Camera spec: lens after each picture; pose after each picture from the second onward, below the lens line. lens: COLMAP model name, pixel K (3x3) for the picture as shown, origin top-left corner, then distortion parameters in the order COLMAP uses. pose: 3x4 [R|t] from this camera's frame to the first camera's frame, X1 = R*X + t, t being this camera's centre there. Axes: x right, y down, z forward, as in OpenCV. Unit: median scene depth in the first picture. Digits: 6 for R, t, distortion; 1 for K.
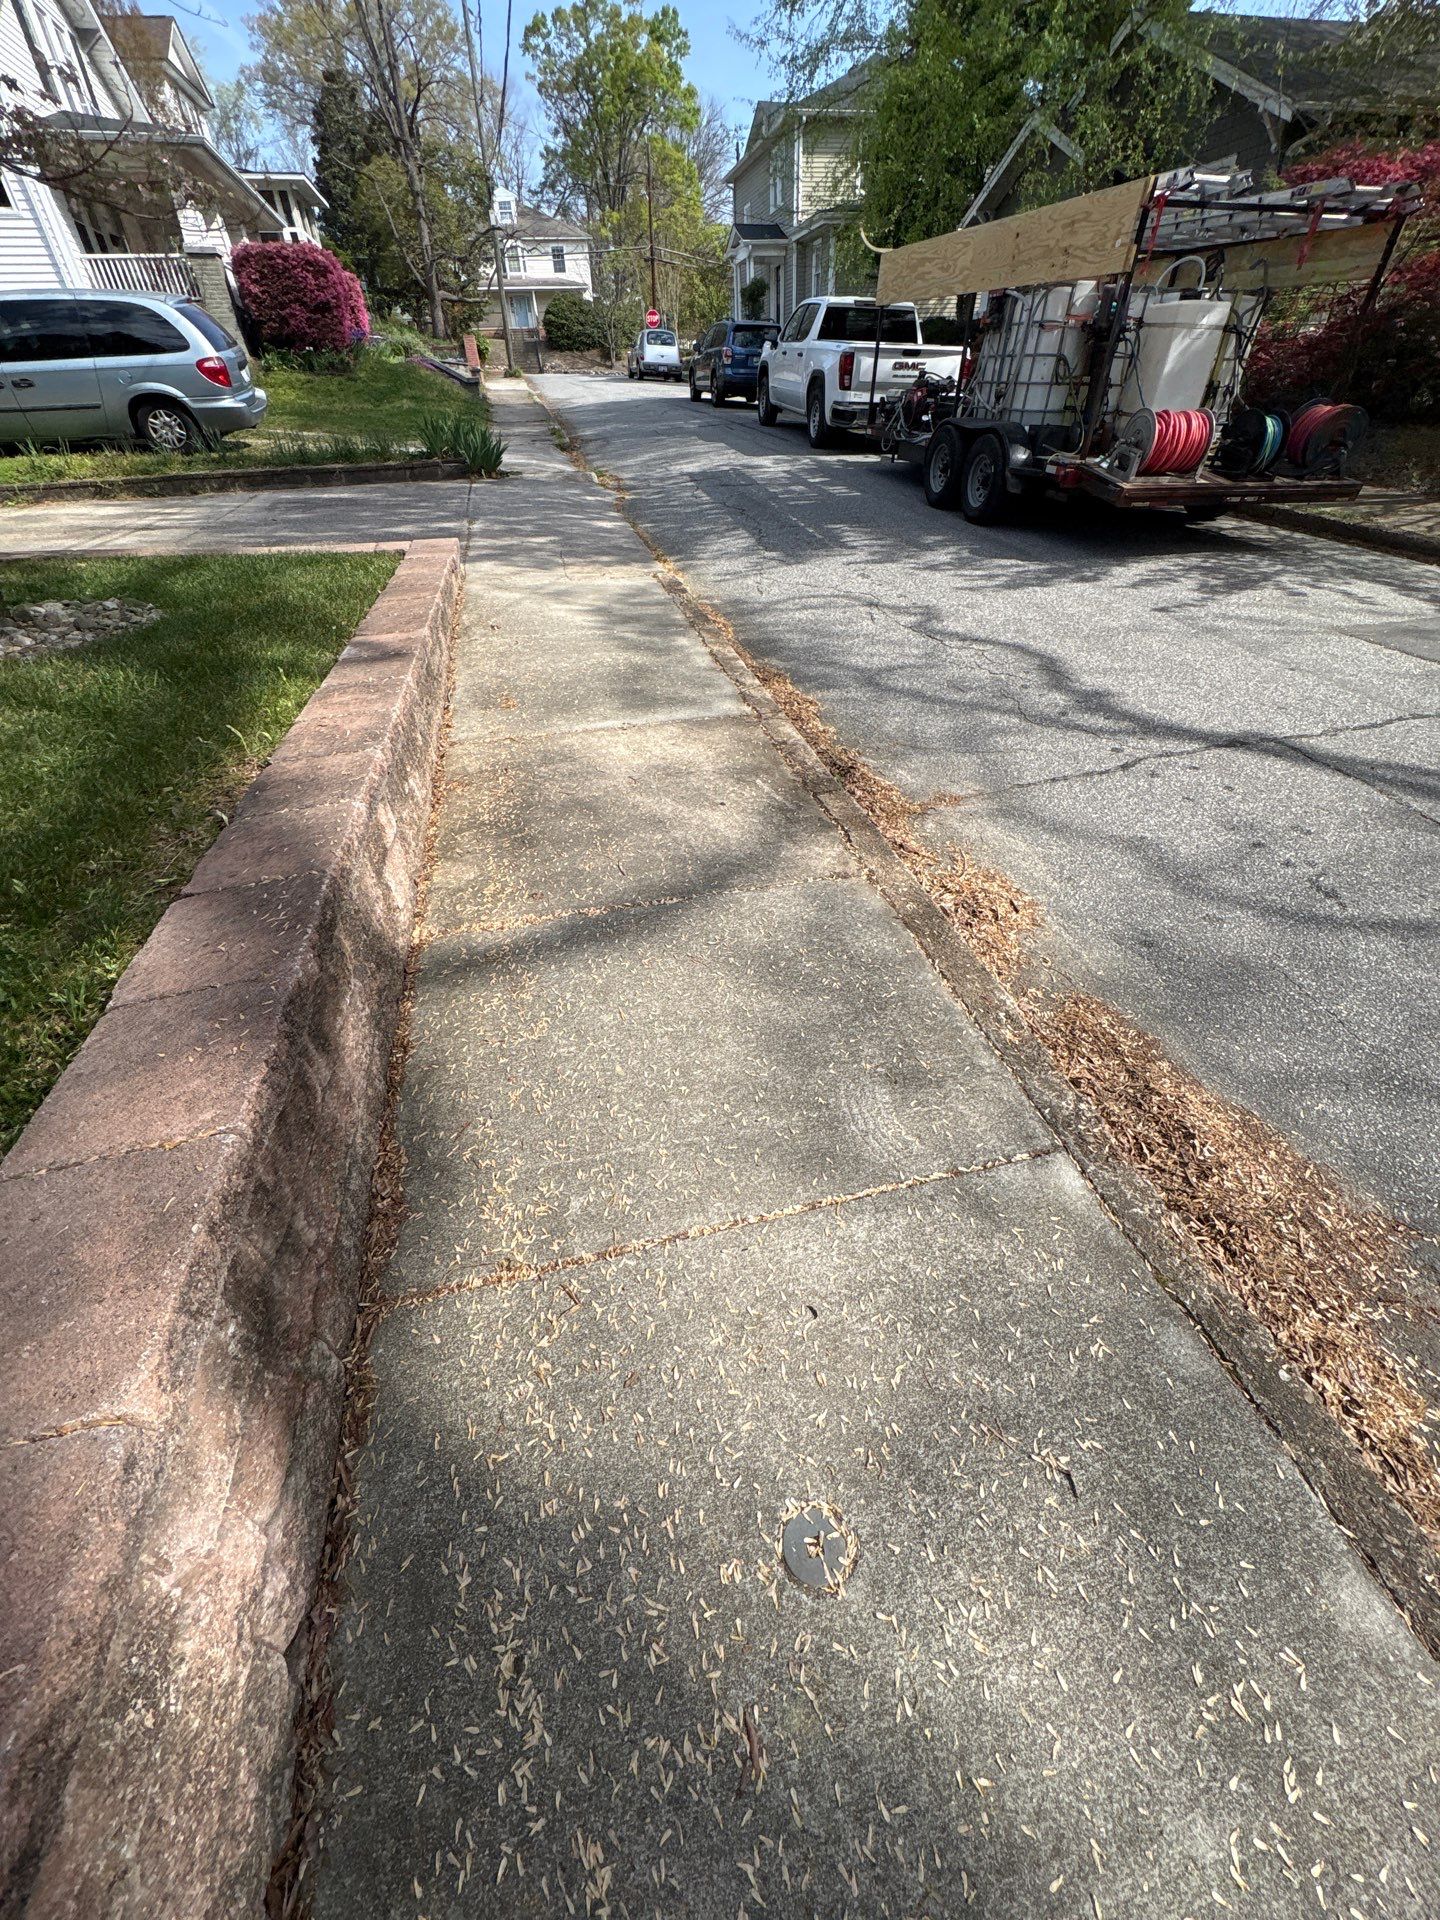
lens RADIAL K [[770.4, 0, 723.6], [0, 770.4, 961.2], [0, 0, 1]] dist [0.002957, -0.000224]
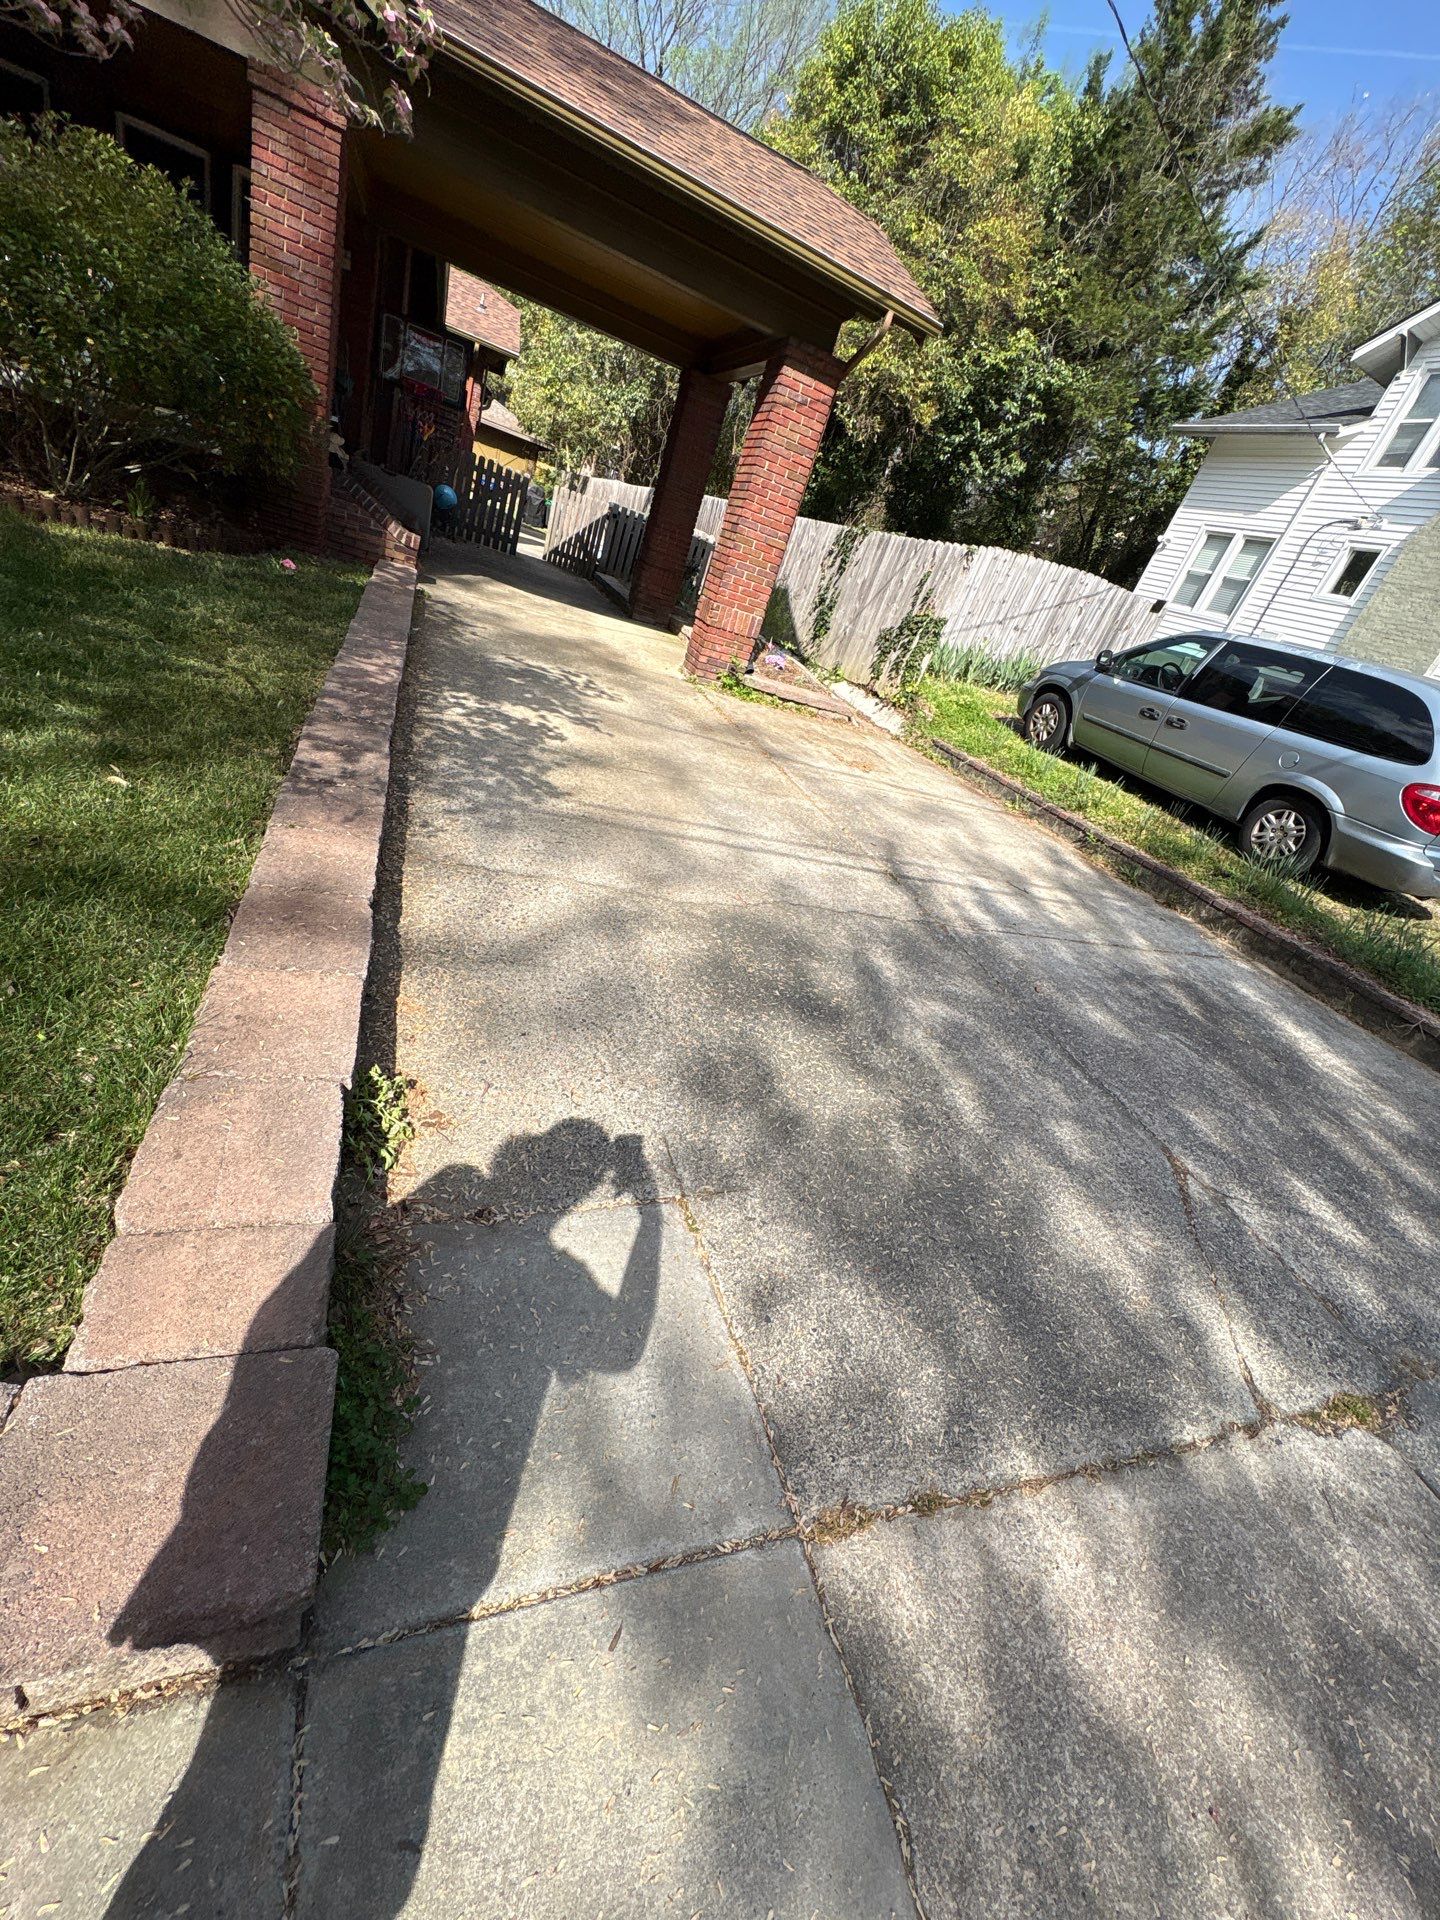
lens RADIAL K [[770.4, 0, 715.8], [0, 770.4, 959.7], [0, 0, 1]] dist [0.002957, -0.000224]
pose [[0.061529, 0.520599, -0.851581, -0.078405], [-0.811602, 0.522712, 0.260911, -0.215552], [0.580962, 0.675092, 0.454681, 0.259851]]
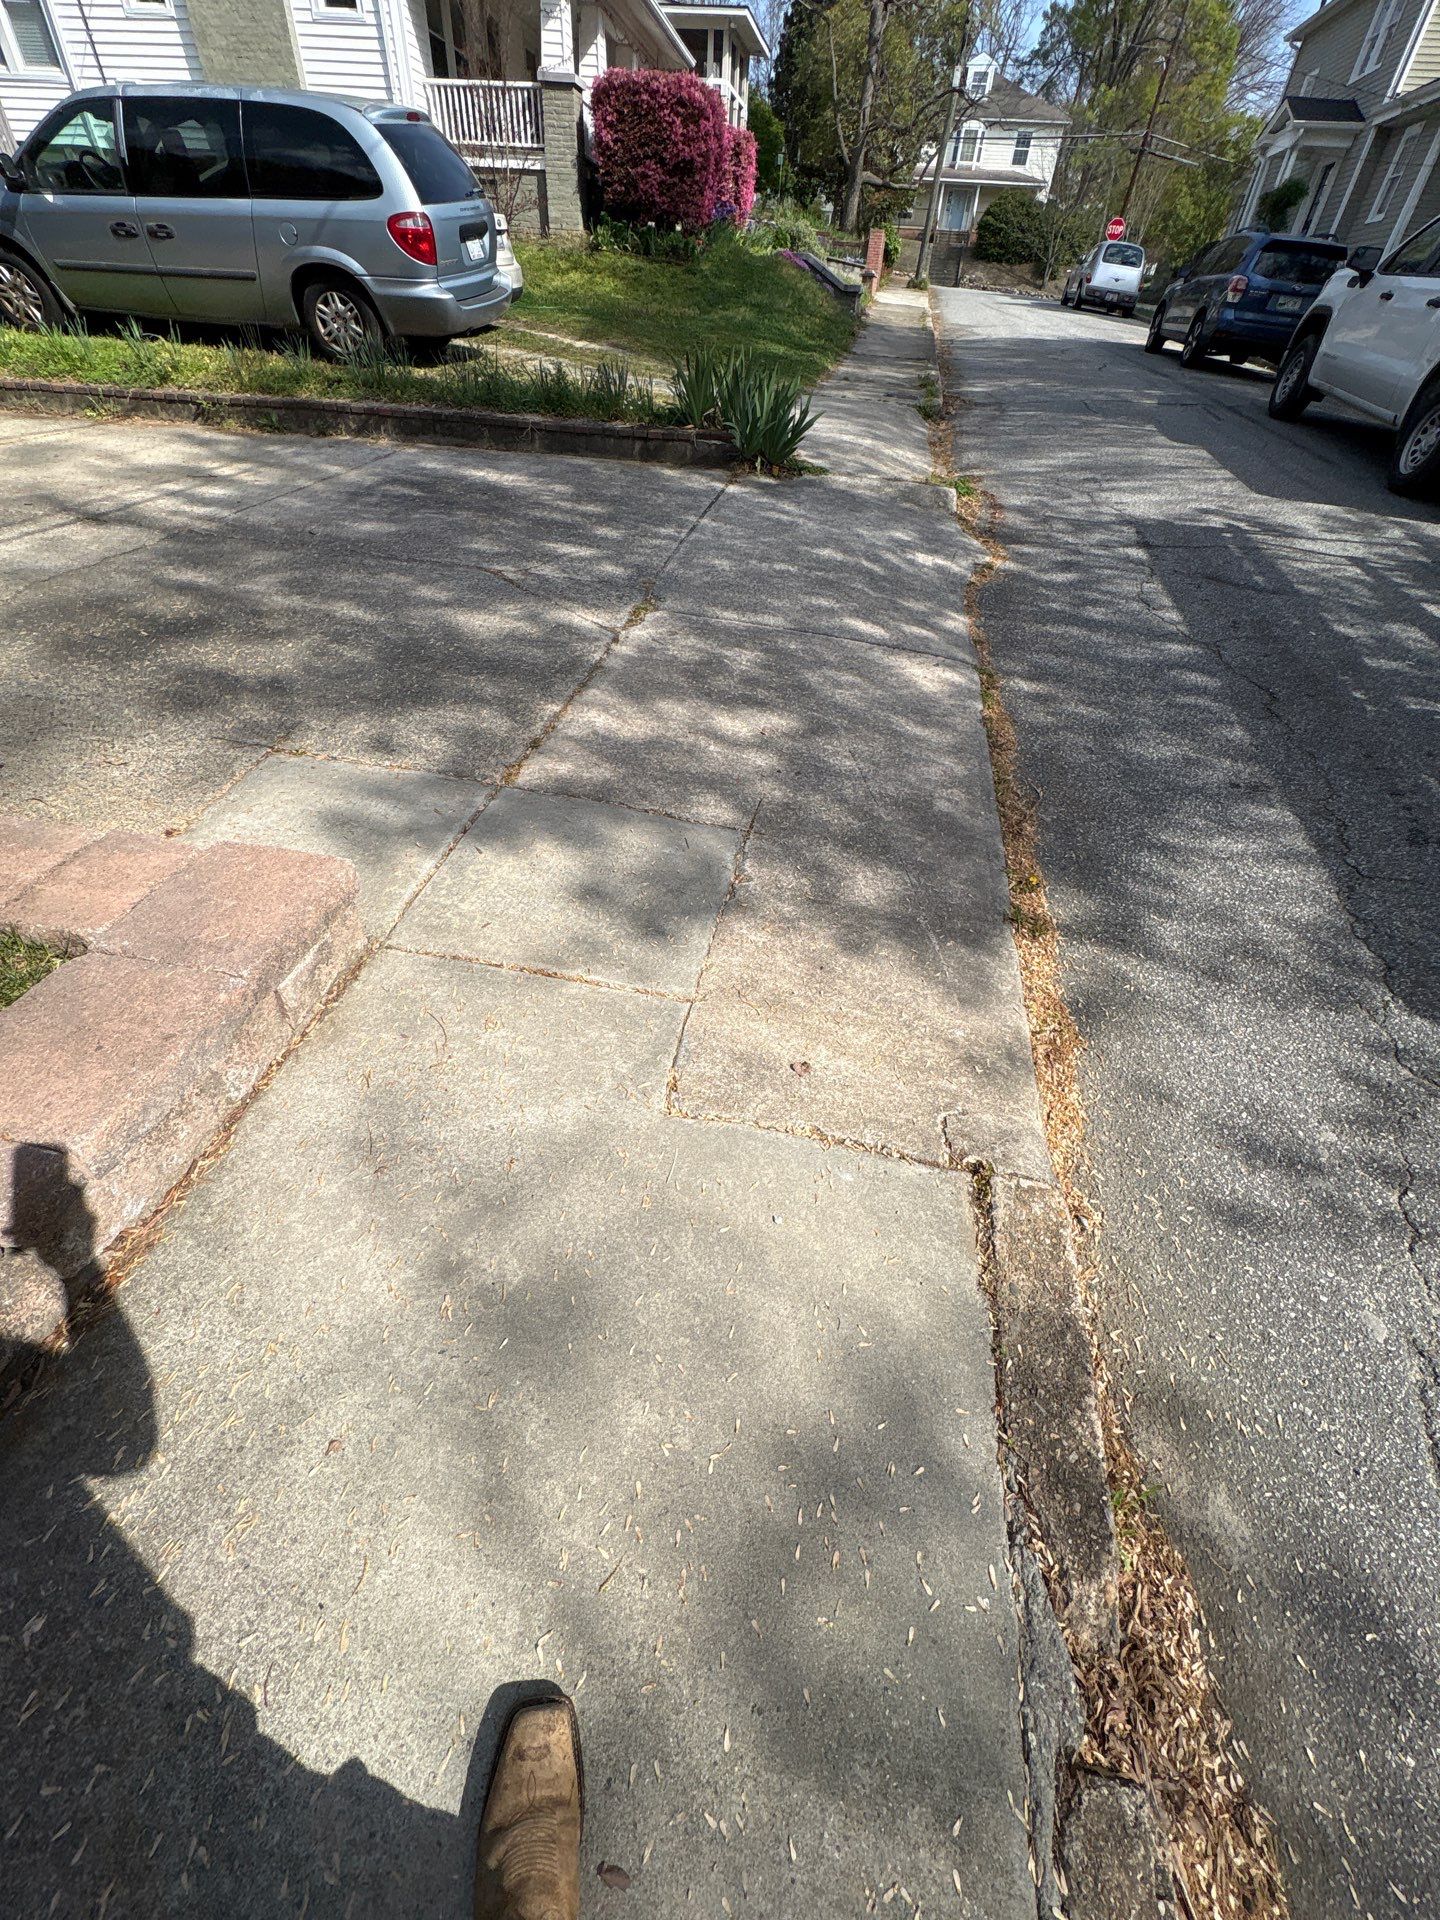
lens RADIAL K [[770.4, 0, 718.2], [0, 770.4, 962.4], [0, 0, 1]] dist [0.002957, -0.000224]
pose [[0.911300, 0.323558, -0.254643, -0.039062], [-0.304912, 0.945922, 0.110724, -0.173241], [0.276698, -0.023259, 0.960675, 0.222970]]
